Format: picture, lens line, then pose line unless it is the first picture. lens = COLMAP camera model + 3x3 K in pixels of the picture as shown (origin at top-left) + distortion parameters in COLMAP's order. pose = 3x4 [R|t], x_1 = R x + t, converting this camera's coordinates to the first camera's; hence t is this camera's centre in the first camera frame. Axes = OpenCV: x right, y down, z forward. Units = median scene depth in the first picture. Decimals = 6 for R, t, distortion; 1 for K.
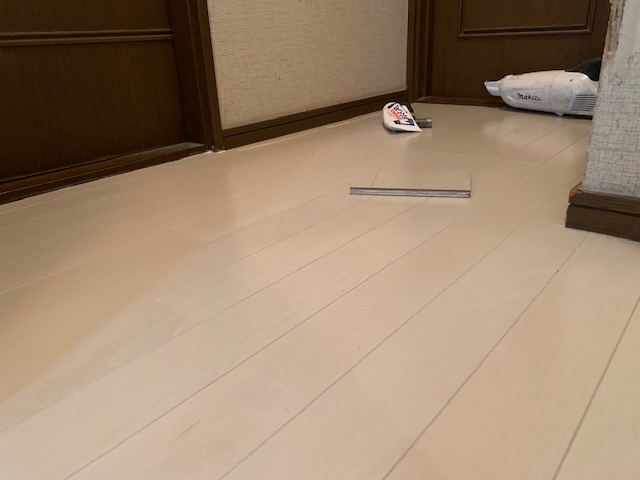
lens RADIAL K [[479.6, 0, 320.0], [0, 479.6, 240.0], [0, 0, 1]] dist [-0.033542, 0.001605]
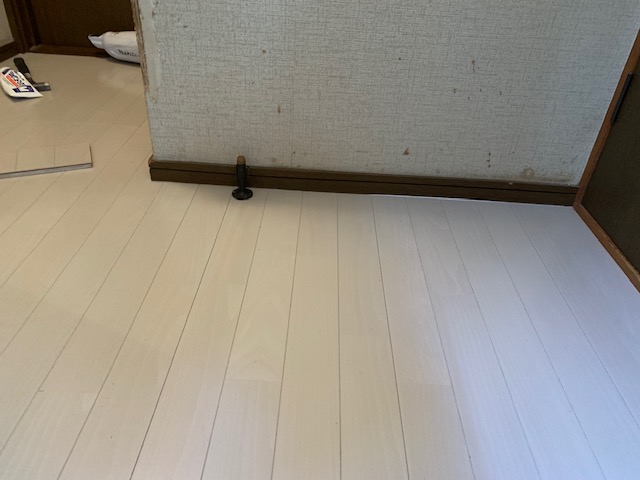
lens RADIAL K [[479.6, 0, 320.0], [0, 479.6, 240.0], [0, 0, 1]] dist [-0.033542, 0.001605]
pose [[0.763664, -0.289611, 0.577011, -0.036970], [0.163276, 0.951323, 0.261392, -0.081146], [-0.624626, -0.105404, 0.773778, -0.345694]]
